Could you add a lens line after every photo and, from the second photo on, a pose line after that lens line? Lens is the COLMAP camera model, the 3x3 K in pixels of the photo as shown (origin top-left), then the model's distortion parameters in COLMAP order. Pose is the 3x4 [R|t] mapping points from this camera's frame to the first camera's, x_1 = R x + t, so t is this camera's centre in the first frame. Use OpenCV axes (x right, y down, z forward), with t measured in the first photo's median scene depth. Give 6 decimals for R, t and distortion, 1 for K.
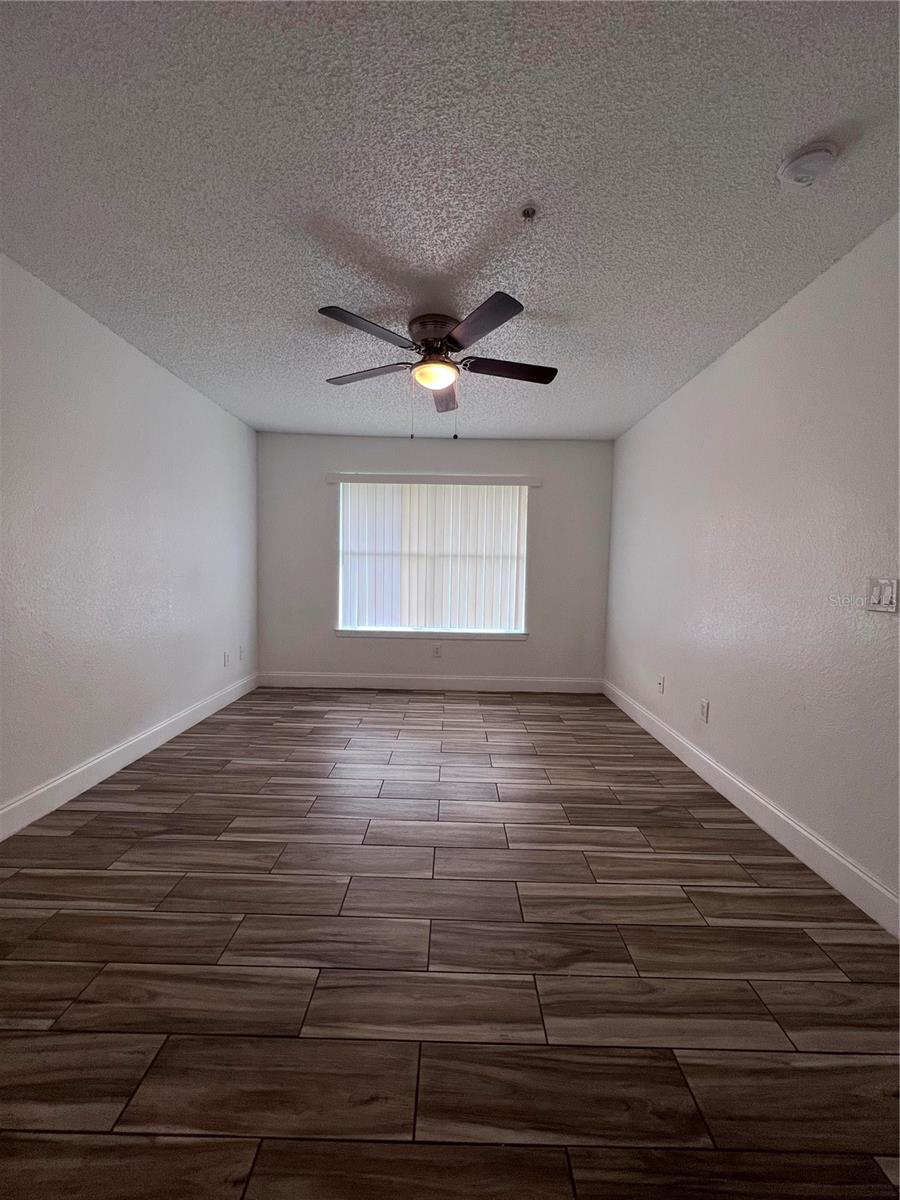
lens RADIAL K [[476.8, 0, 453.6], [0, 476.8, 600.1], [0, 0, 1]] dist [-0.001383, 0.000426]
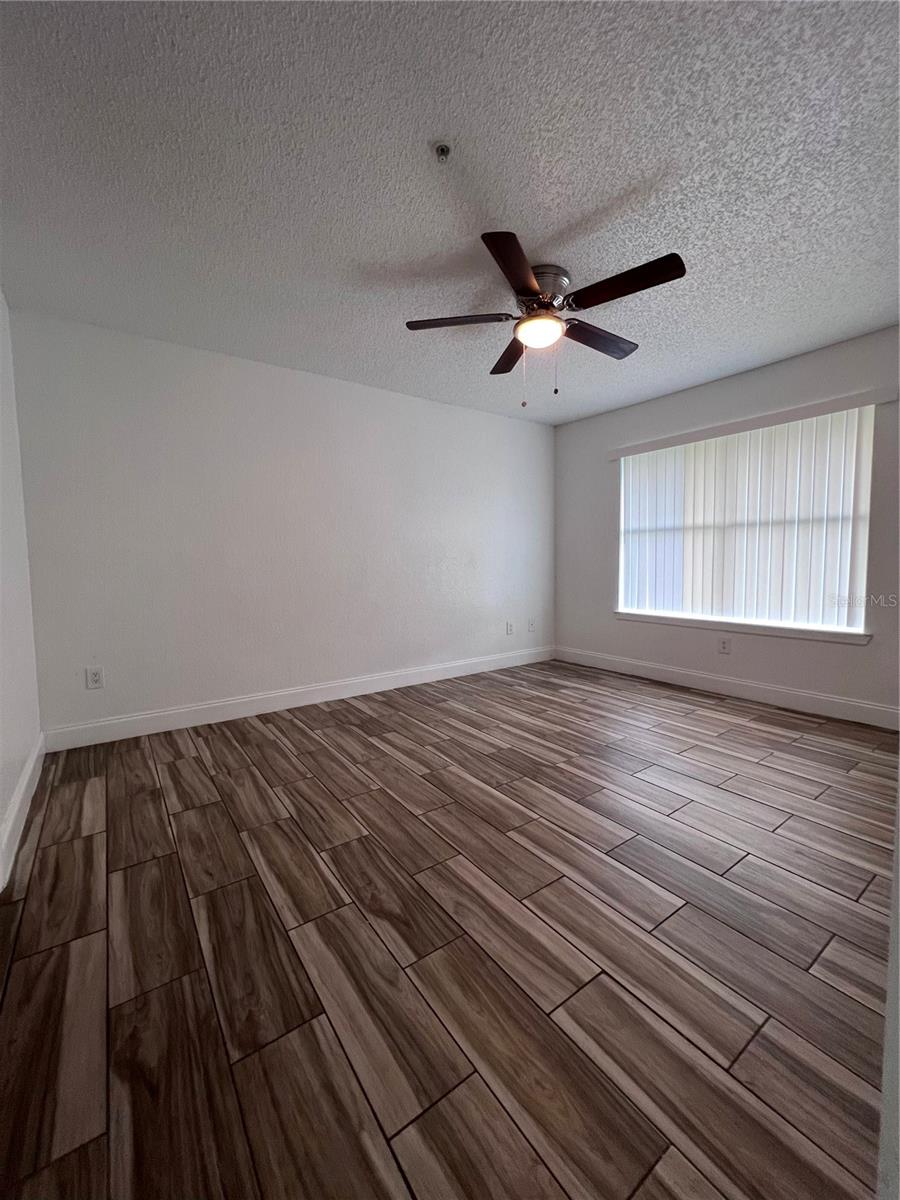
lens RADIAL K [[476.8, 0, 452.0], [0, 476.8, 600.0], [0, 0, 1]] dist [-0.001383, 0.000426]
pose [[0.589266, 0.039281, -0.806983, 0.587621], [-0.026038, 0.999222, 0.029626, 0.032806], [0.807519, 0.003554, 0.589830, 0.276985]]
